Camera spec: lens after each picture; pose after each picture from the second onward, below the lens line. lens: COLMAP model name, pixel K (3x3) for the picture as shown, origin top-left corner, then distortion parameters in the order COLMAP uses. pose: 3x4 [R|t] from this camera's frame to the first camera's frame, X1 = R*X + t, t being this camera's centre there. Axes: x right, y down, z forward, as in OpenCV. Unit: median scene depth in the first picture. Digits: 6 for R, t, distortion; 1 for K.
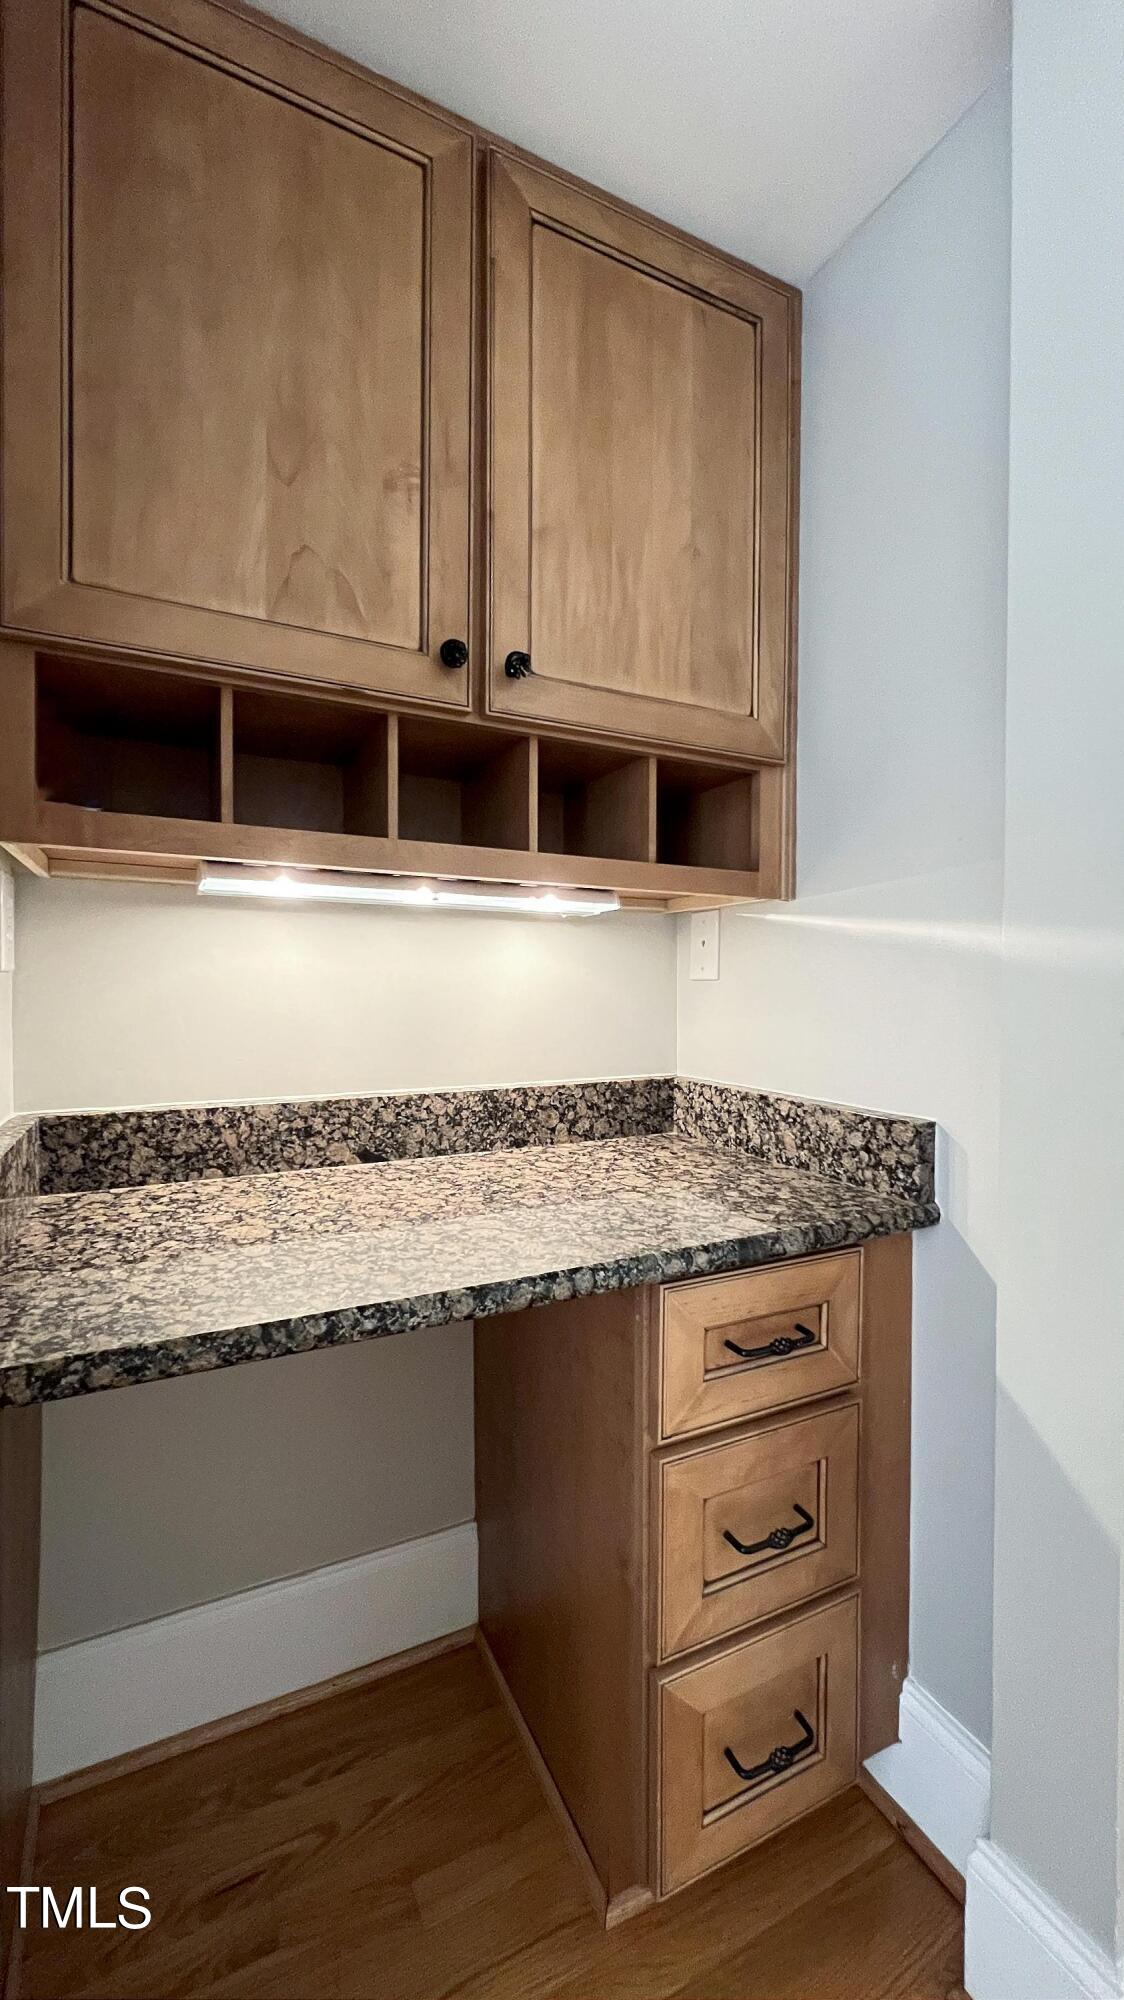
lens RADIAL K [[809.9, 0, 562.0], [0, 809.9, 1000.0], [0, 0, 1]] dist [-0.000093, 0.000383]
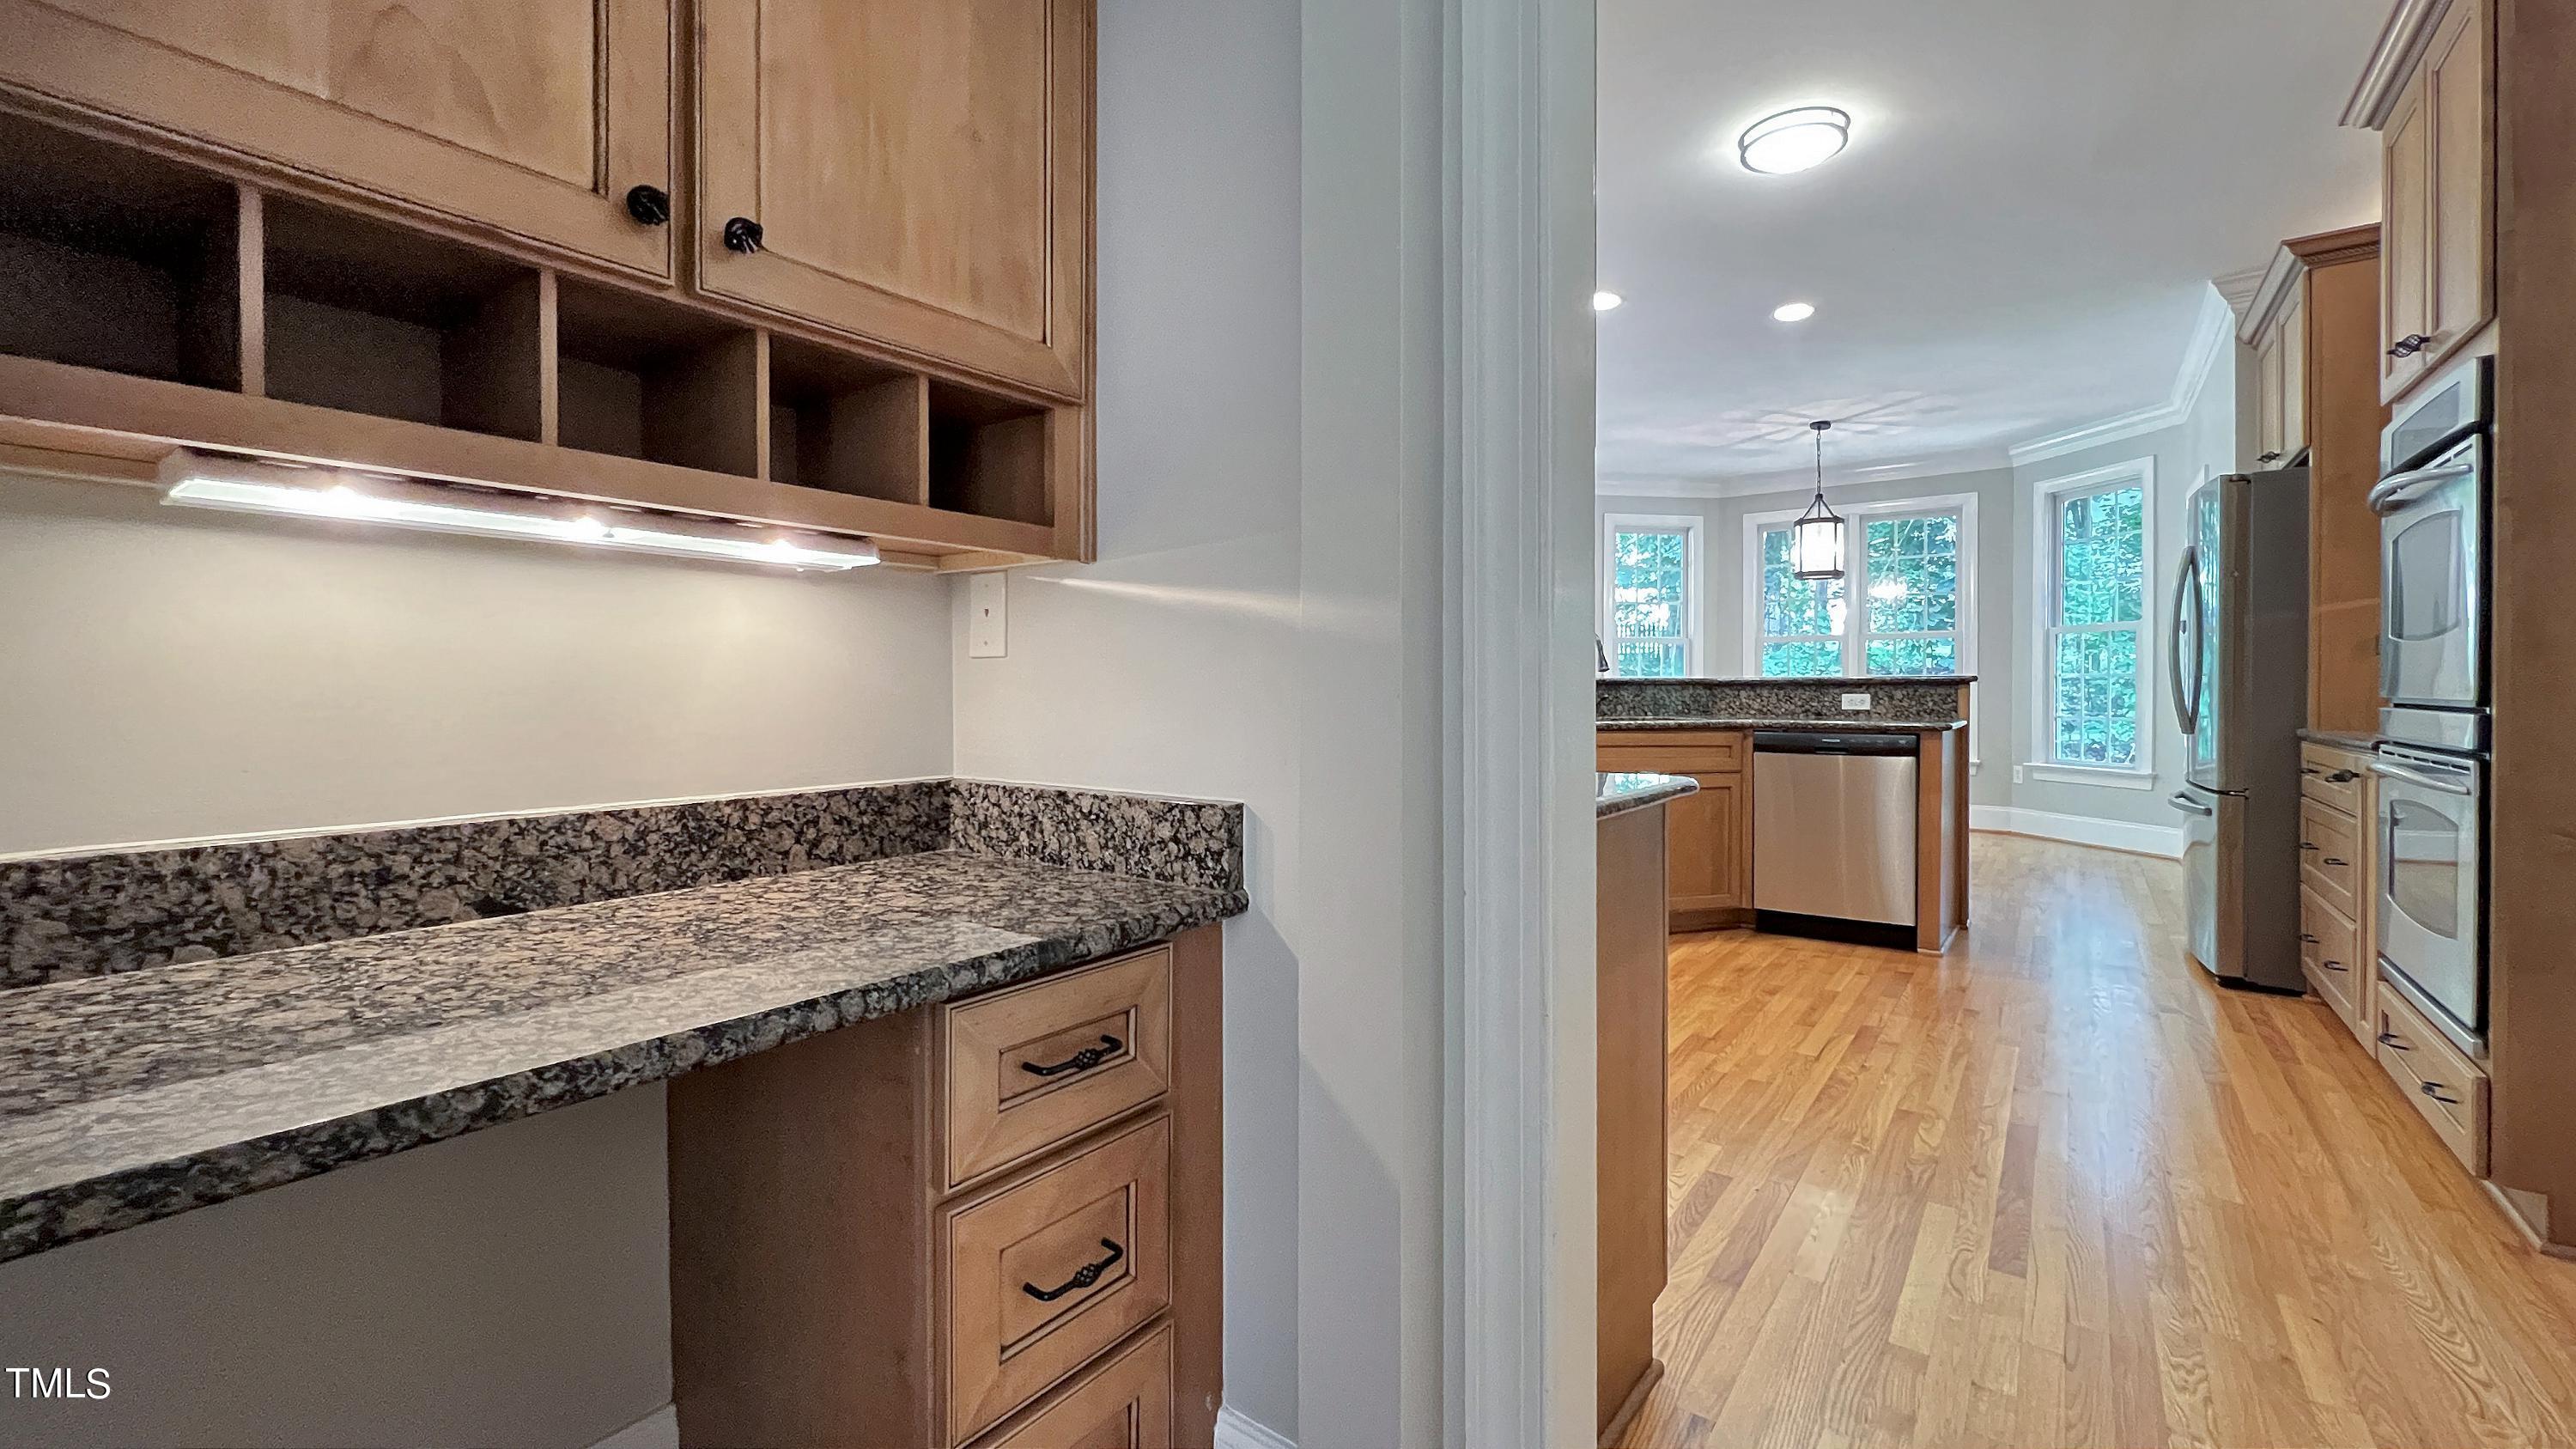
lens RADIAL K [[1043.3, 0, 1272.7], [0, 1043.3, 714.3], [0, 0, 1]] dist [-0.000093, 0.000383]
pose [[0.900869, -0.012877, 0.433901, -0.032093], [0.006950, 0.999860, 0.015244, 0.026493], [-0.434036, -0.010718, 0.900832, -0.102533]]
